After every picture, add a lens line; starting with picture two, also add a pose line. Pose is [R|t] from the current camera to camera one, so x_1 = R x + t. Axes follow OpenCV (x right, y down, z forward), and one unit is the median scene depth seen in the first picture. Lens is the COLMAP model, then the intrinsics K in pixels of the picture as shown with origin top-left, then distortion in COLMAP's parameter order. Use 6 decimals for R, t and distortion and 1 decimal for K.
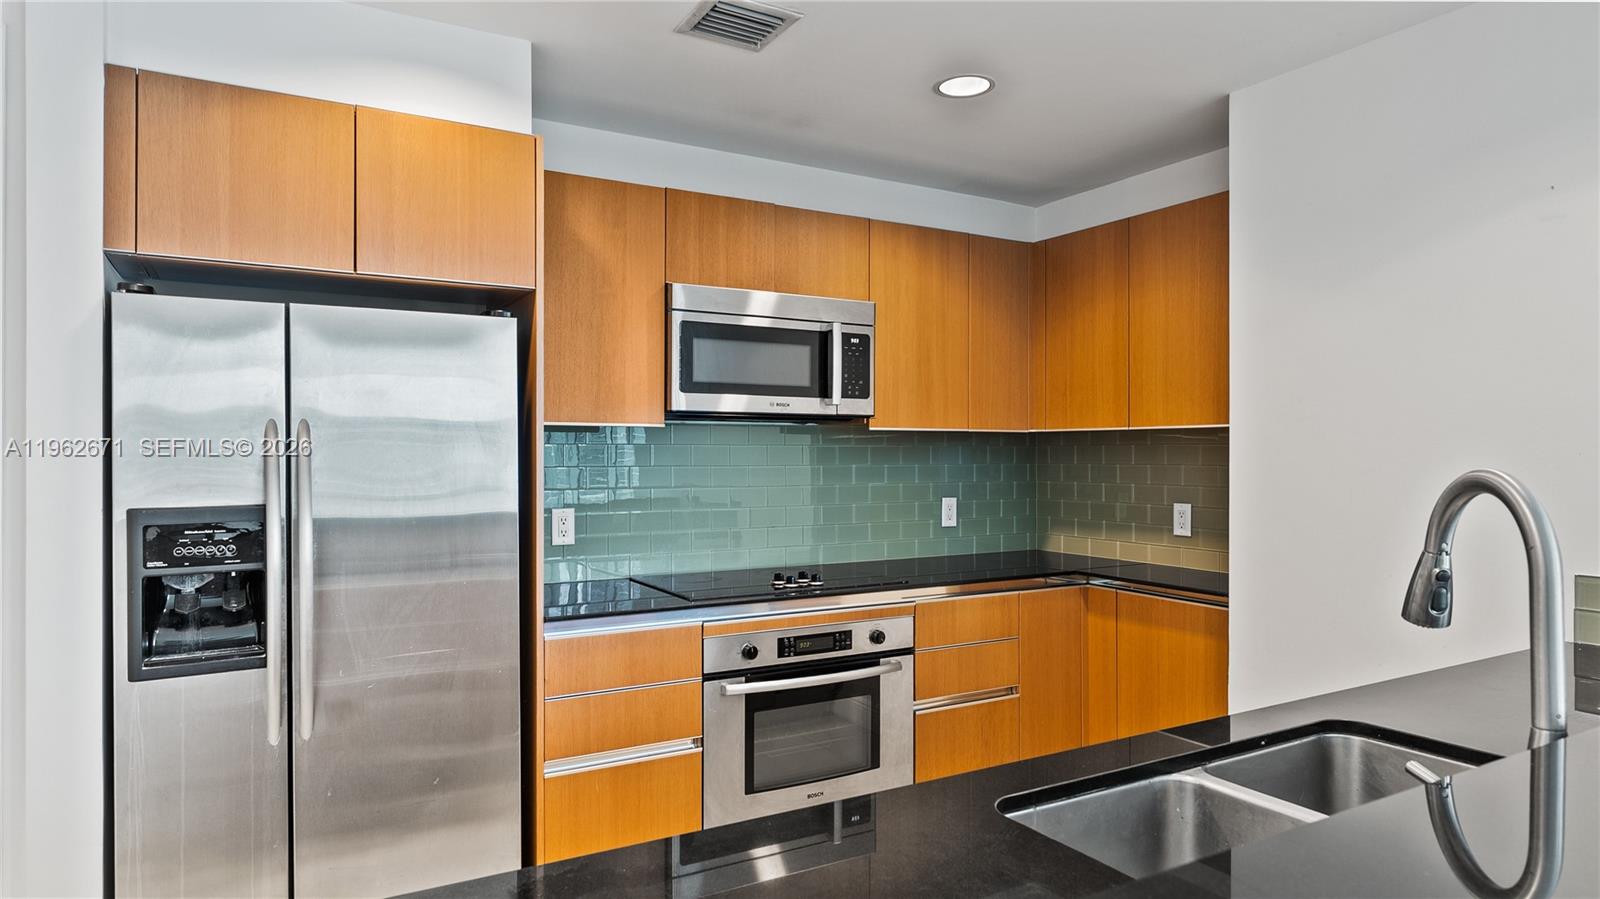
lens RADIAL K [[937.6, 0, 800.0], [0, 937.6, 449.5], [0, 0, 1]] dist [-0.006411, -0.001728]
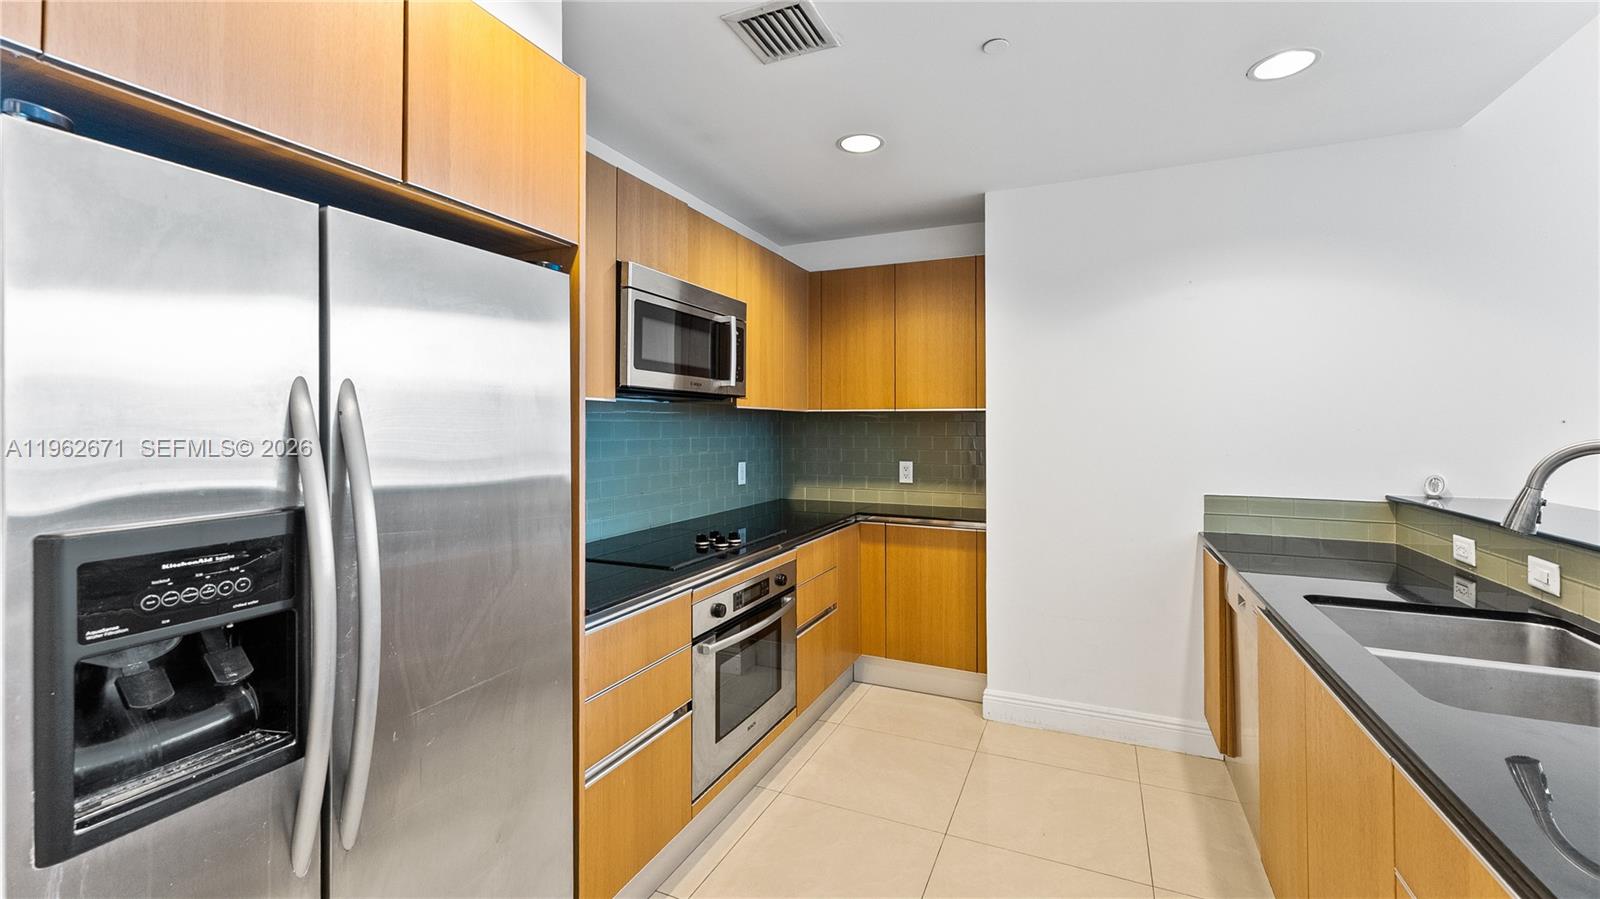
lens RADIAL K [[656.2, 0, 799.2], [0, 656.2, 415.9], [0, 0, 1]] dist [0.001290, 0.000219]
pose [[0.805825, 0.011172, 0.592048, -0.406058], [-0.004267, 0.999906, -0.013061, -0.000210], [-0.592138, 0.007999, 0.805797, 0.308732]]
